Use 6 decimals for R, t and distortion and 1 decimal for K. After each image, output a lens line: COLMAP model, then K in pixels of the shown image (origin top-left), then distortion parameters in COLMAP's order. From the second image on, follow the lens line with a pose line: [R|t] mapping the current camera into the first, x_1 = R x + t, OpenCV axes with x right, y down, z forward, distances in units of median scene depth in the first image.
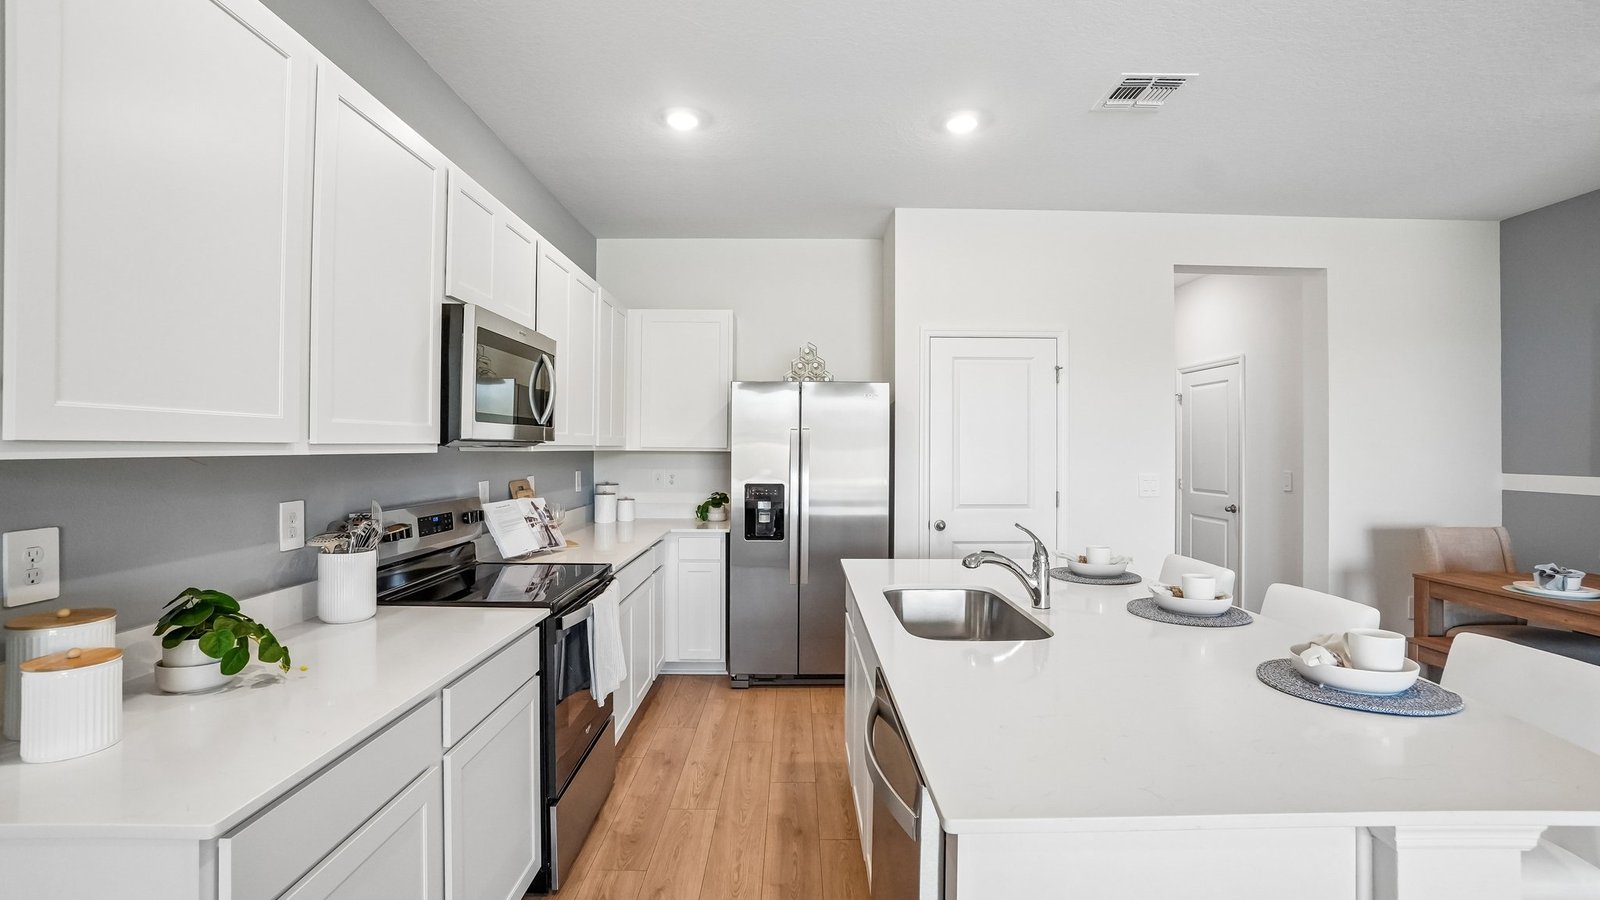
lens RADIAL K [[712.5, 0, 802.7], [0, 712.5, 440.6], [0, 0, 1]] dist [-0.056901, 0.020177]
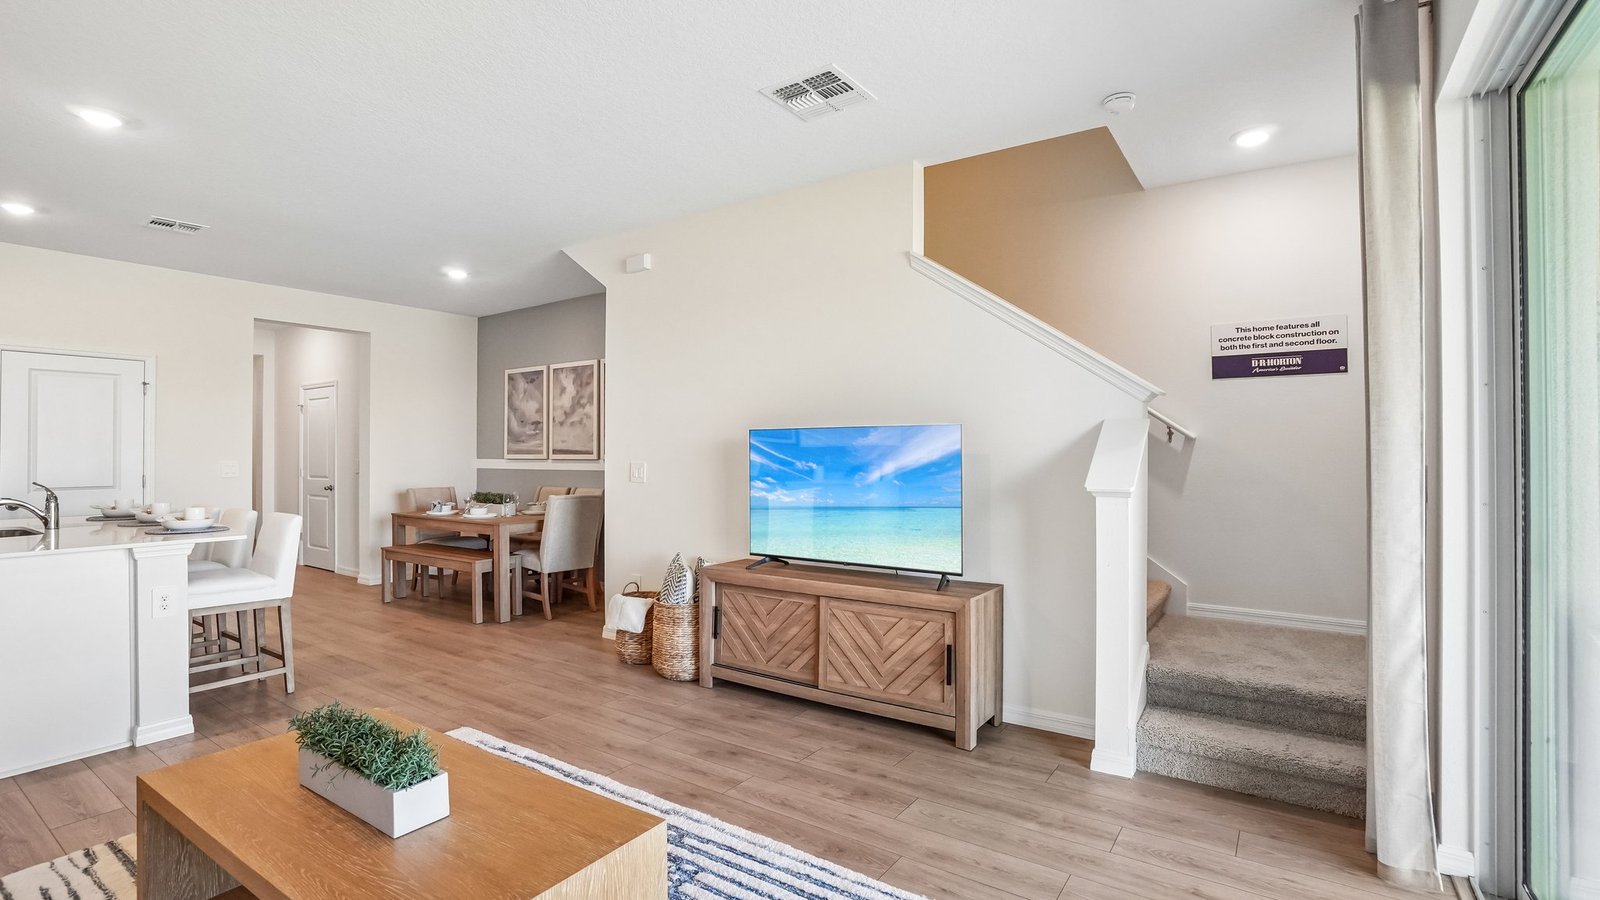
lens RADIAL K [[712.5, 0, 802.7], [0, 712.5, 440.6], [0, 0, 1]] dist [-0.056901, 0.020177]
pose [[0.567973, 0.007378, 0.823014, -0.003099], [-0.000600, 0.999963, -0.008551, 0.016313], [-0.823047, 0.004363, 0.567957, -0.759929]]
